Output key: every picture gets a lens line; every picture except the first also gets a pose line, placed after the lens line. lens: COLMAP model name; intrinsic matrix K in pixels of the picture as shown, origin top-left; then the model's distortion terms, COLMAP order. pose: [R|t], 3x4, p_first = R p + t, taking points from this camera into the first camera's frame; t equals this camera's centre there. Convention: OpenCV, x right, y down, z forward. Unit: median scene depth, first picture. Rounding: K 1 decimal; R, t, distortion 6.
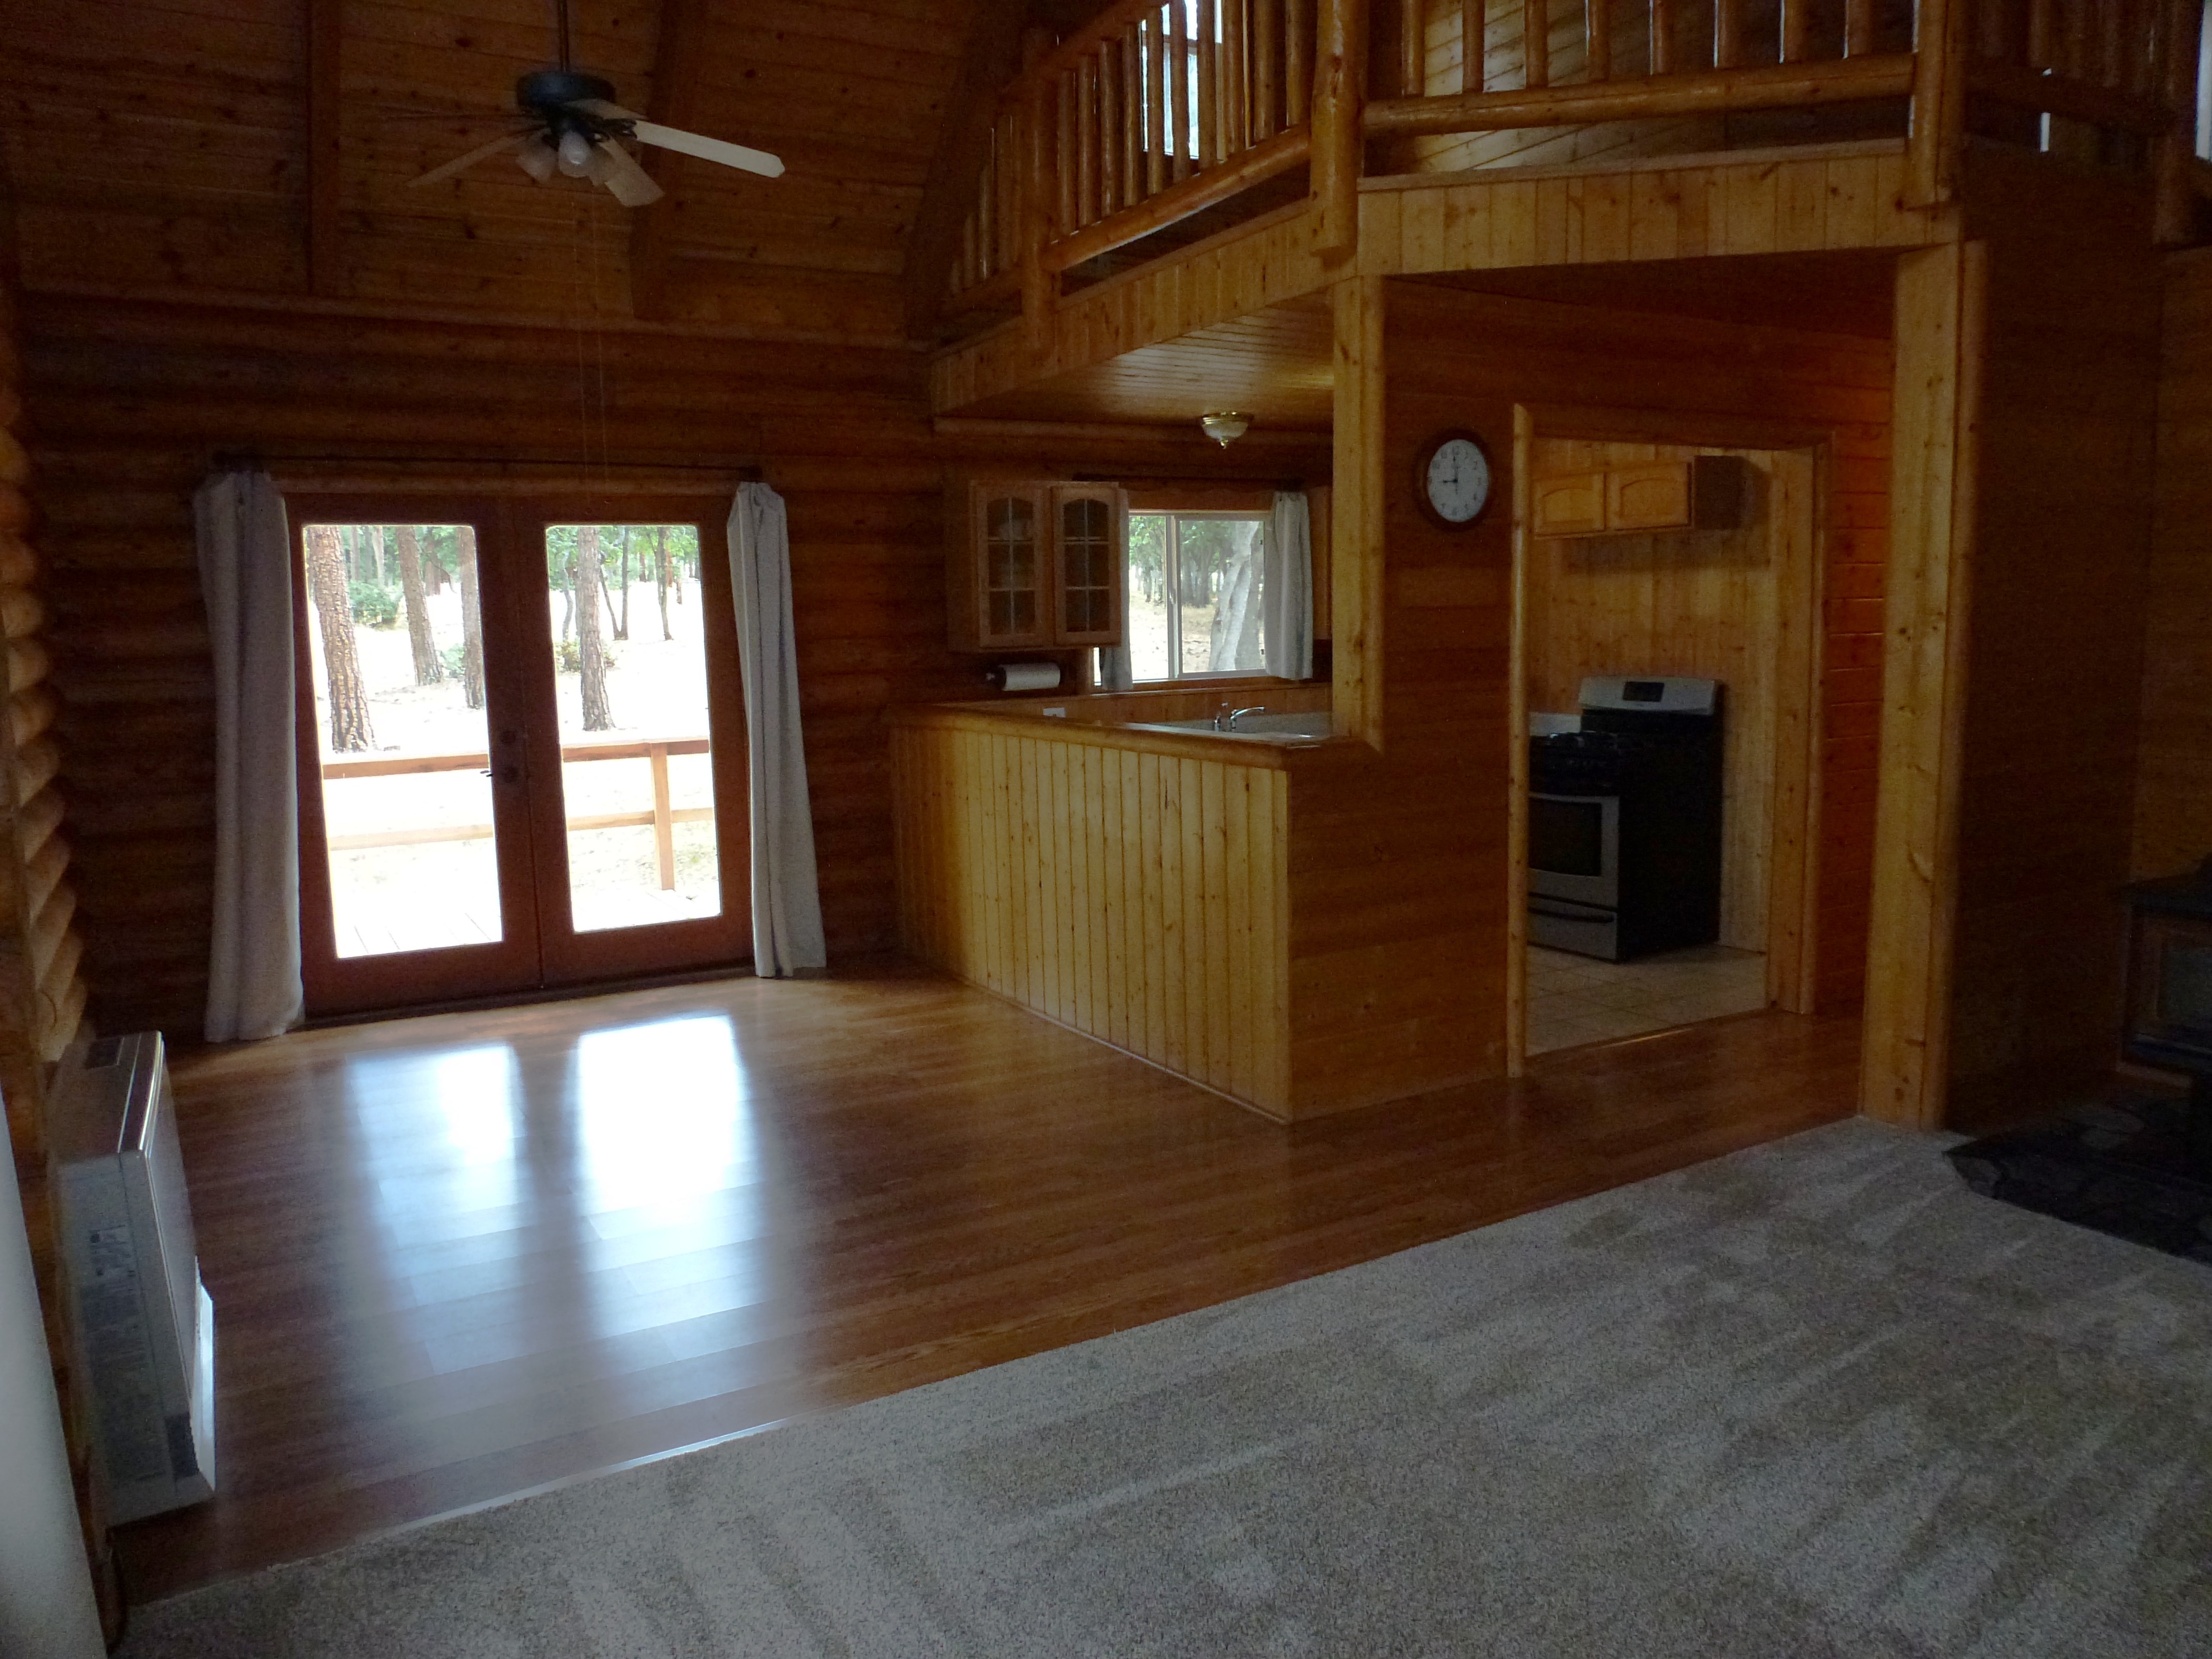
lens RADIAL K [[1596.7, 0, 1103.0], [0, 1596.7, 837.0], [0, 0, 1]] dist [-0.060095, 0.023881]
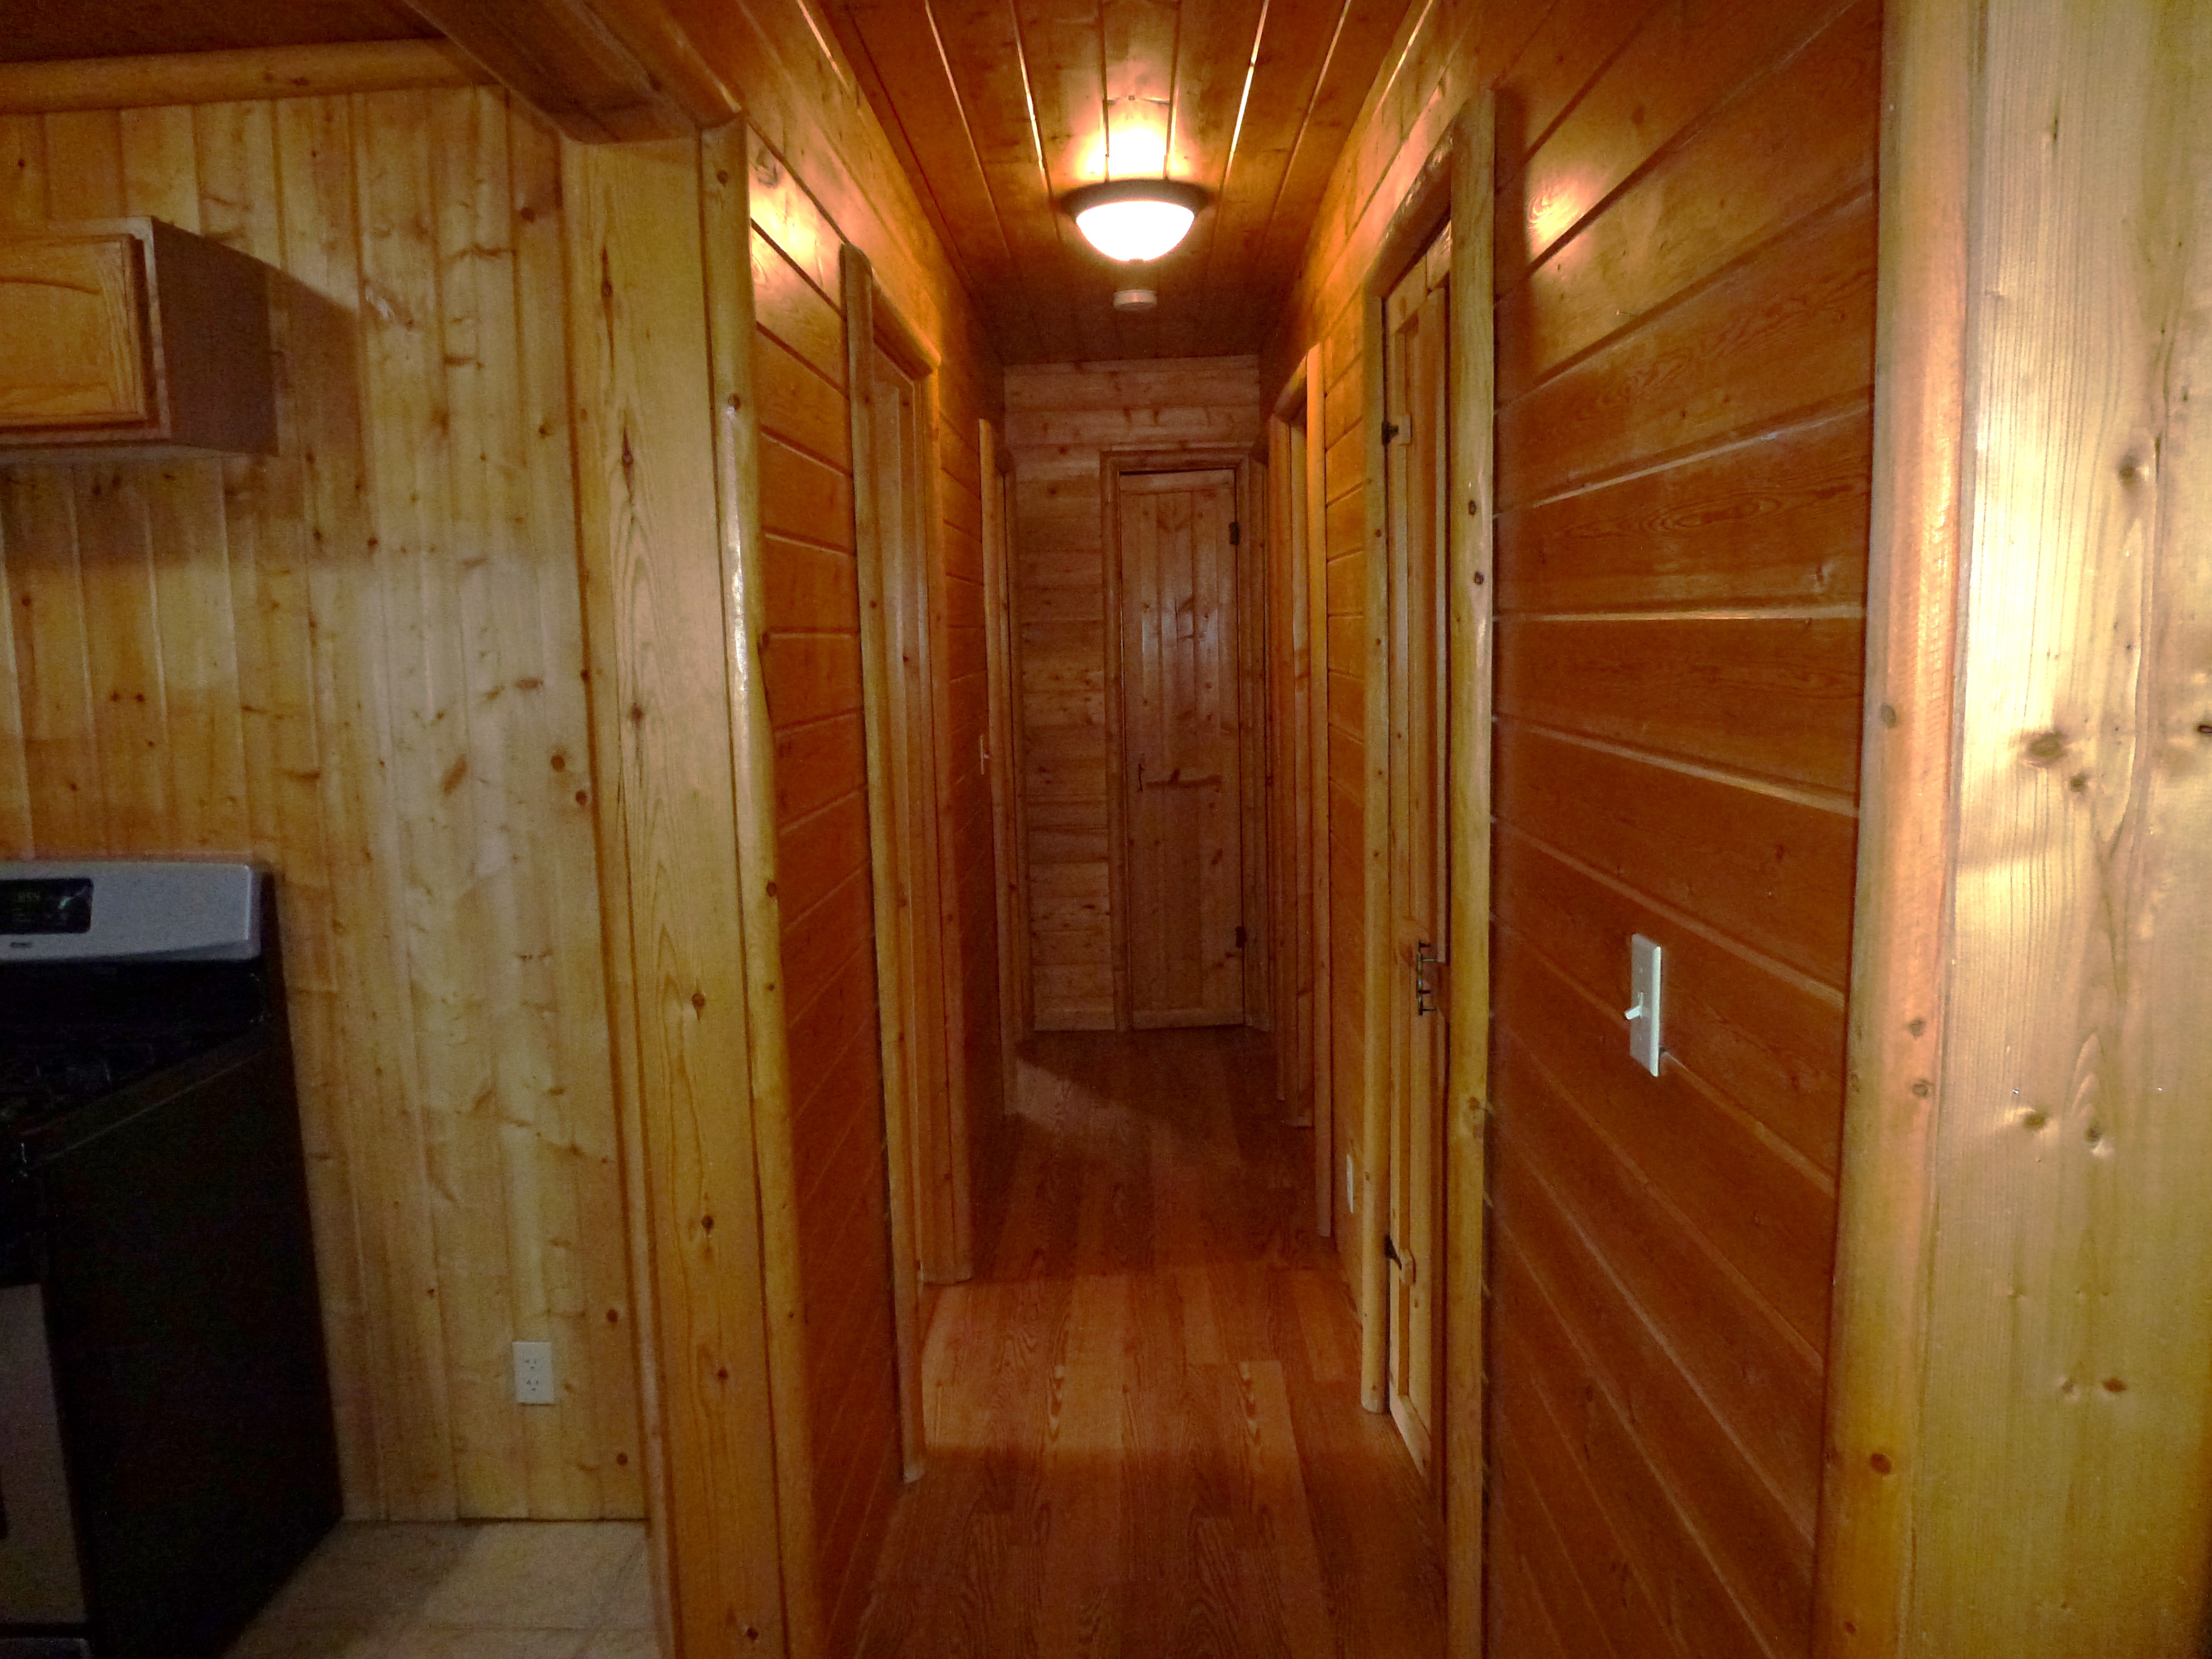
lens RADIAL K [[1596.7, 0, 1100.8], [0, 1596.7, 842.4], [0, 0, 1]] dist [-0.060095, 0.023881]
pose [[0.515663, -0.091032, 0.851942, 0.205327], [0.126511, 0.991530, 0.029373, -0.104542], [-0.847400, 0.092633, 0.522812, 0.744521]]
